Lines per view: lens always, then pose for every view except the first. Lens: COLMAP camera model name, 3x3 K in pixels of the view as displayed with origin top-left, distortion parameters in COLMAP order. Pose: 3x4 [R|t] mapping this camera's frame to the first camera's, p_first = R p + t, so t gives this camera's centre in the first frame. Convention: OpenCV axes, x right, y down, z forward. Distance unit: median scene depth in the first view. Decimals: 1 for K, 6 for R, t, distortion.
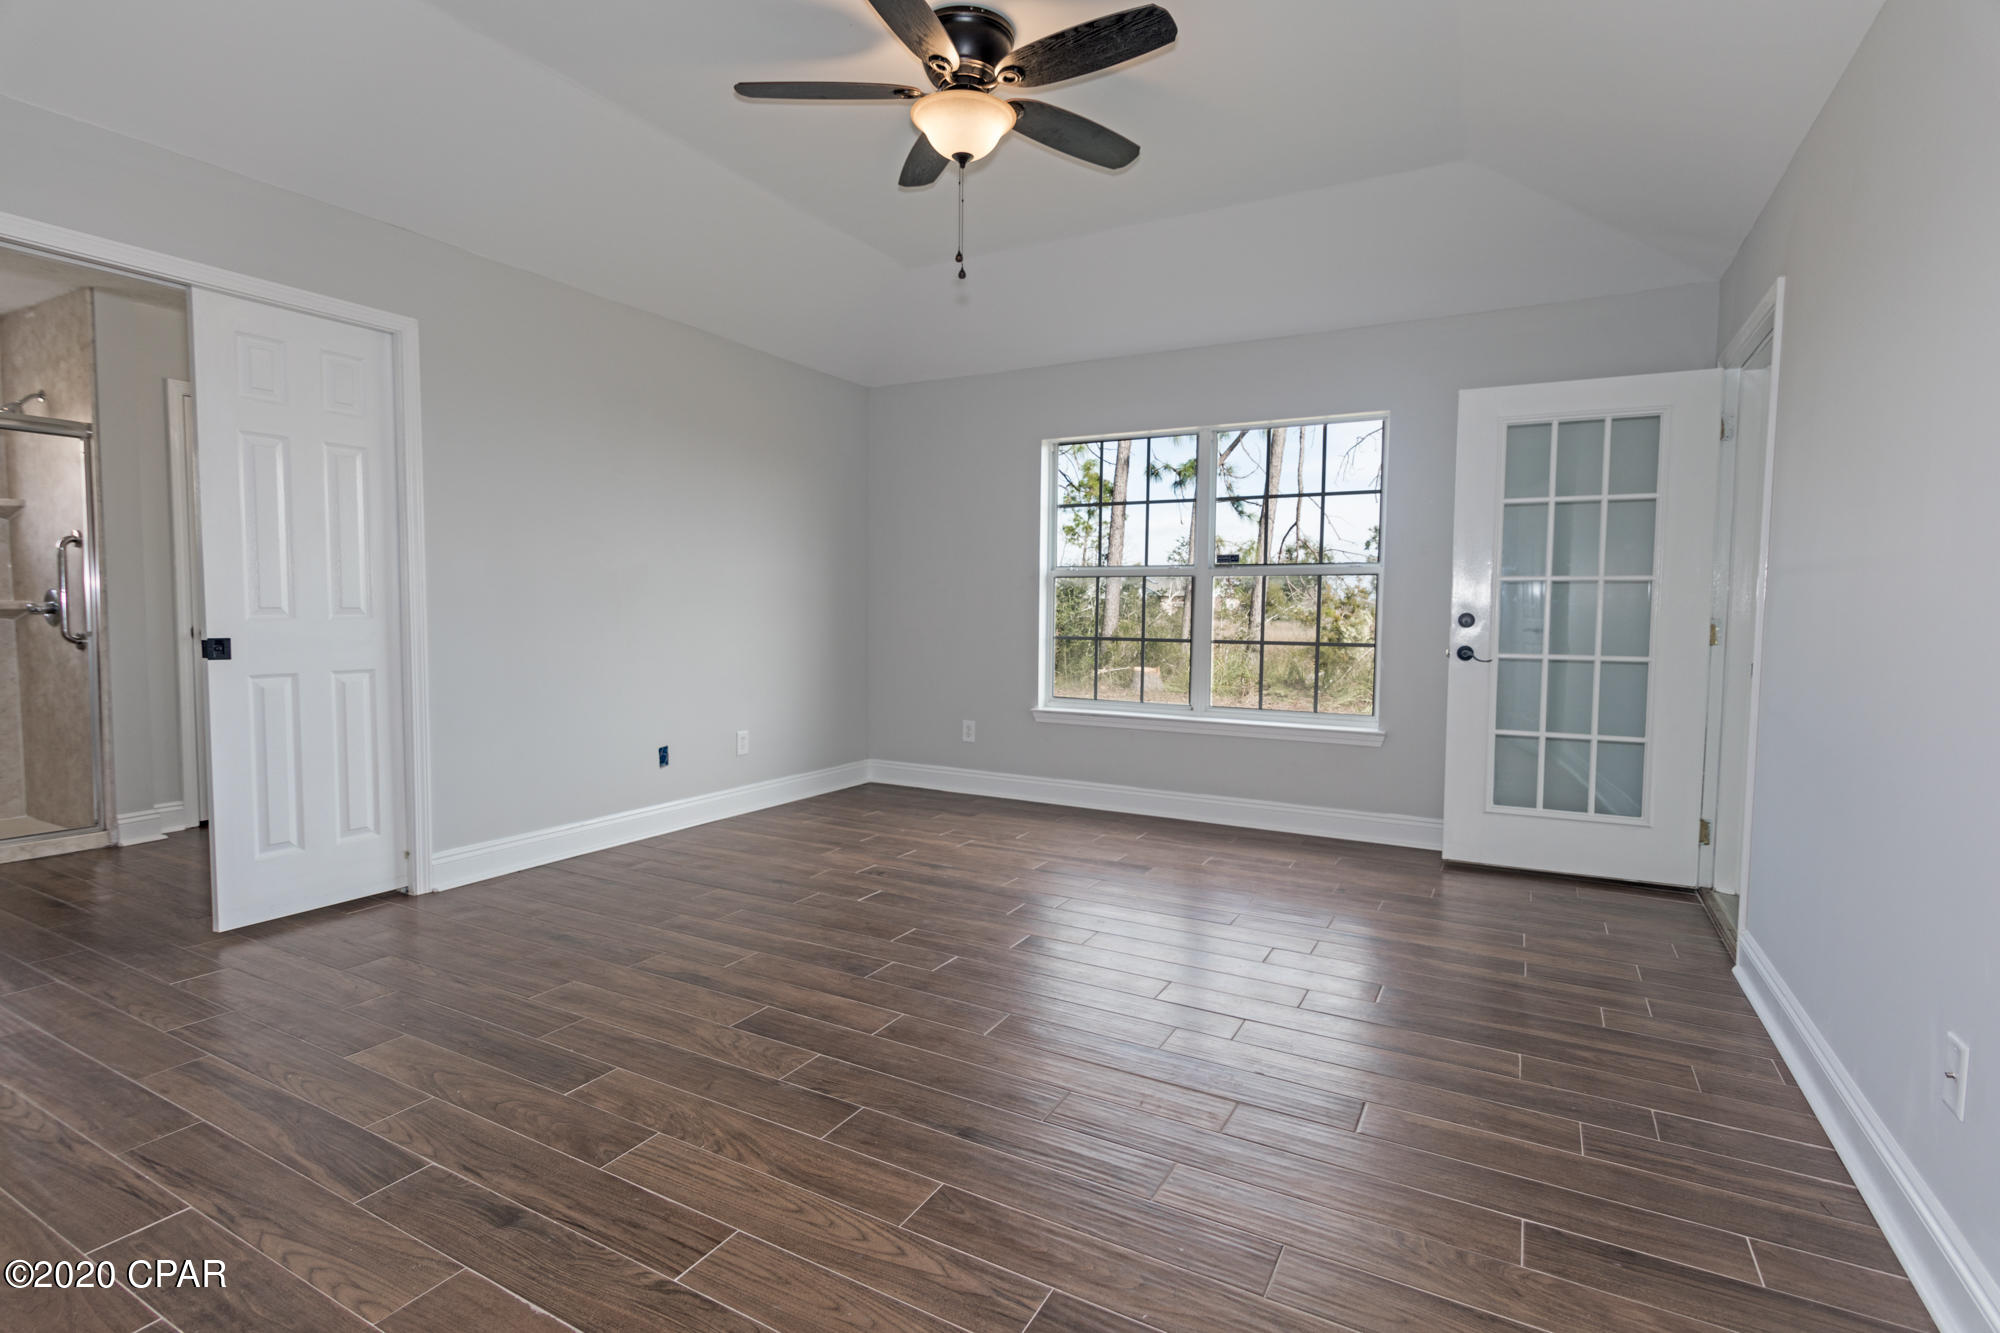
lens RADIAL K [[959.4, 0, 993.2], [0, 959.4, 663.3], [0, 0, 1]] dist [0.004820, -0.000320]
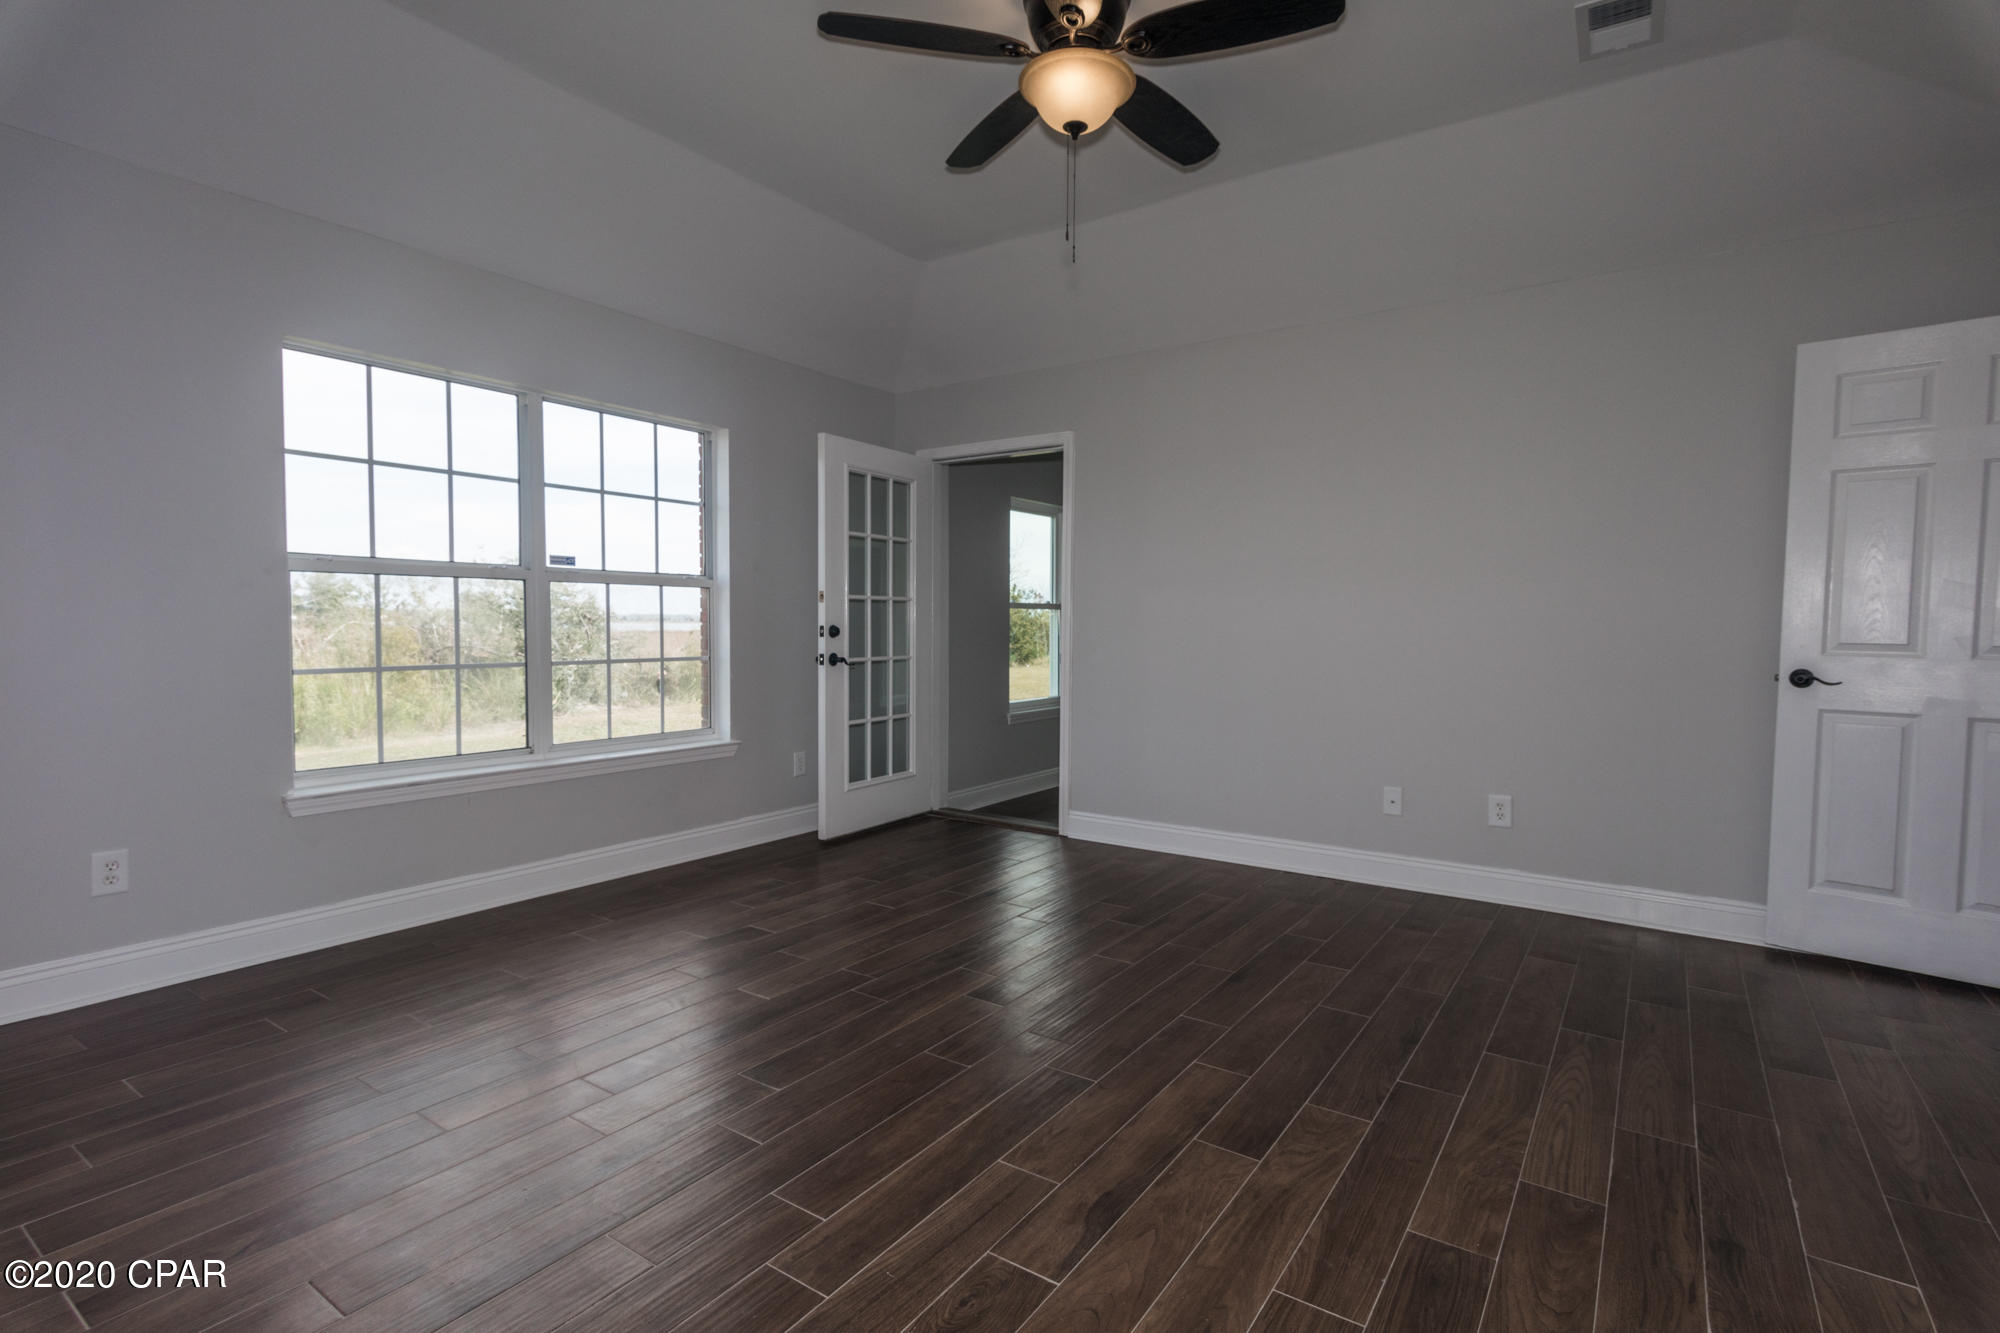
lens RADIAL K [[959.4, 0, 997.4], [0, 959.4, 671.1], [0, 0, 1]] dist [0.004820, -0.000320]
pose [[0.099898, -0.057832, 0.993316, -0.854420], [0.052553, 0.997223, 0.052774, -0.062620], [-0.993609, 0.046929, 0.102659, 0.899752]]
